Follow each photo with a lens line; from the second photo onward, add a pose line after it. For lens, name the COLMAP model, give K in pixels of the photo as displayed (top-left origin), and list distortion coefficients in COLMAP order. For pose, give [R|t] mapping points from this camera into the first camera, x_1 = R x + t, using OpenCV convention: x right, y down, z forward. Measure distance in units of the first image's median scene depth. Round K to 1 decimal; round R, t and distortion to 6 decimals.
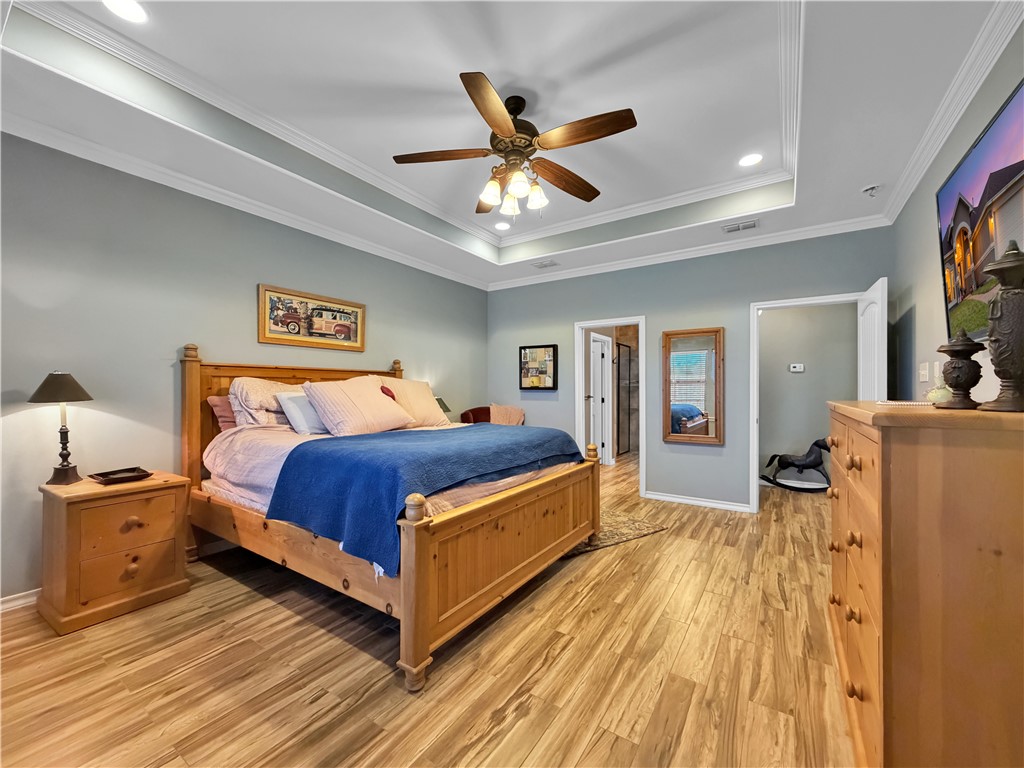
lens RADIAL K [[415.9, 0, 508.9], [0, 415.9, 383.4], [0, 0, 1]] dist [-0.000045, -0.000044]
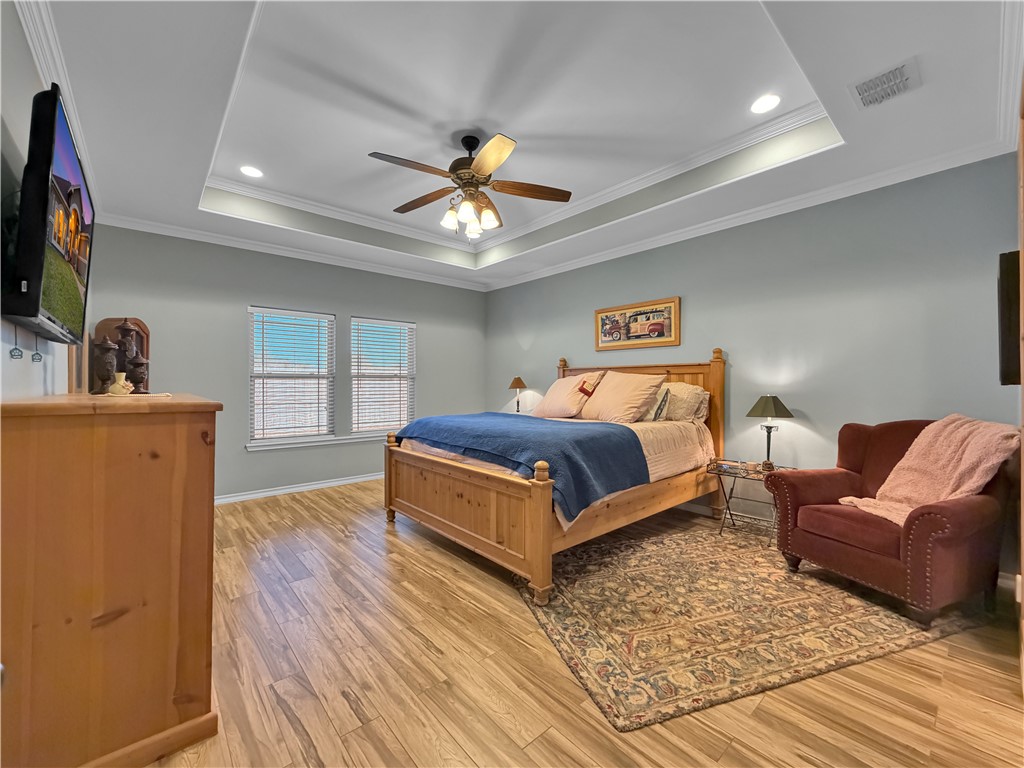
lens RADIAL K [[415.9, 0, 508.9], [0, 415.9, 383.4], [0, 0, 1]] dist [-0.000045, -0.000044]
pose [[-0.260819, -0.002740, -0.965384, 0.820936], [0.010858, 0.999924, -0.005772, 0.016470], [0.965327, -0.011987, -0.260769, 1.038523]]
